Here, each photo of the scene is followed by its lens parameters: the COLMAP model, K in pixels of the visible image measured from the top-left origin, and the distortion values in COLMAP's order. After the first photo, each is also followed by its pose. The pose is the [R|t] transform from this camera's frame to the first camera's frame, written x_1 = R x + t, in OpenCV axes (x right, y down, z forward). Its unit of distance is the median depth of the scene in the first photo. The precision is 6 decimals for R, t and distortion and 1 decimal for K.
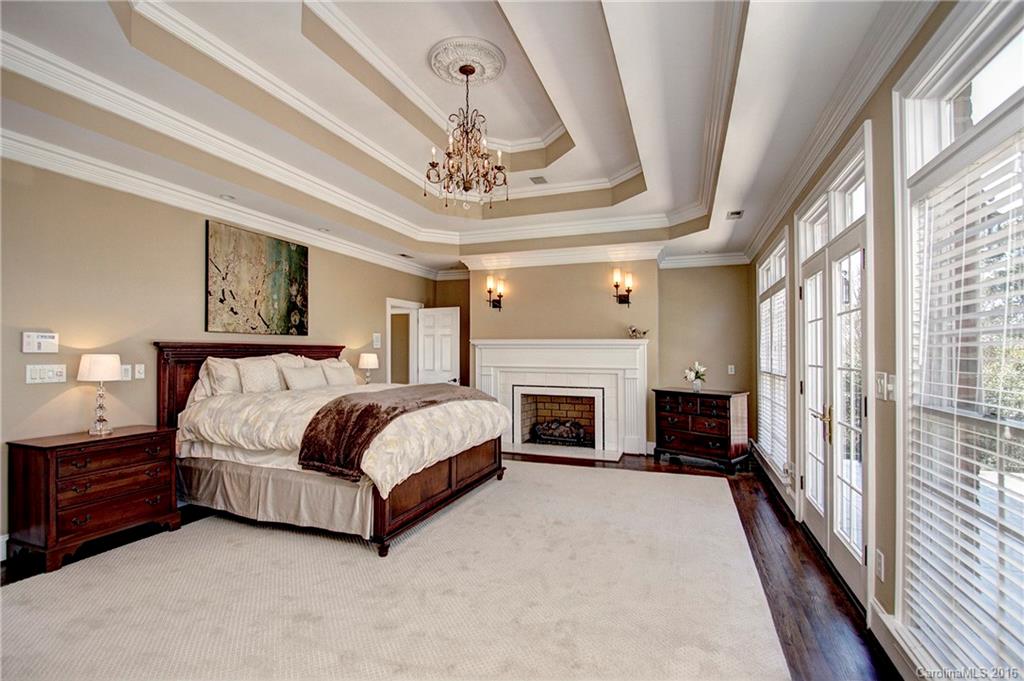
lens RADIAL K [[479.2, 0, 511.2], [0, 479.2, 337.3], [0, 0, 1]] dist [-0.001120, -0.000562]
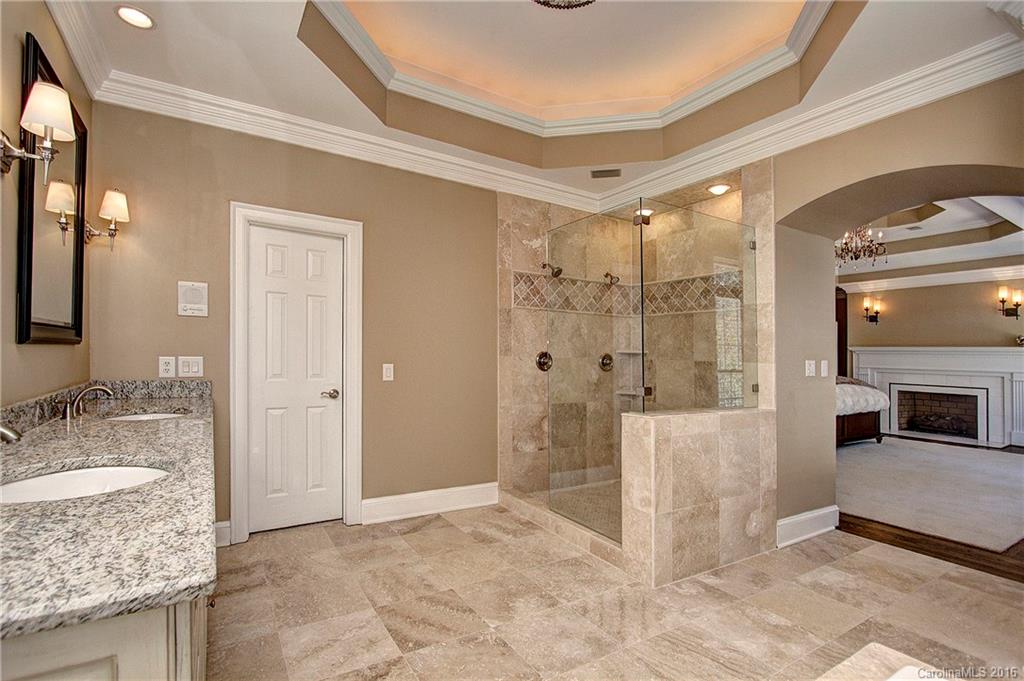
lens RADIAL K [[479.2, 0, 512.5], [0, 479.2, 342.8], [0, 0, 1]] dist [-0.001120, -0.000562]
pose [[0.791011, -0.000837, -0.611801, -0.011115], [-0.001468, 0.999994, -0.003265, -0.000385], [0.611800, 0.003481, 0.791005, -0.626881]]
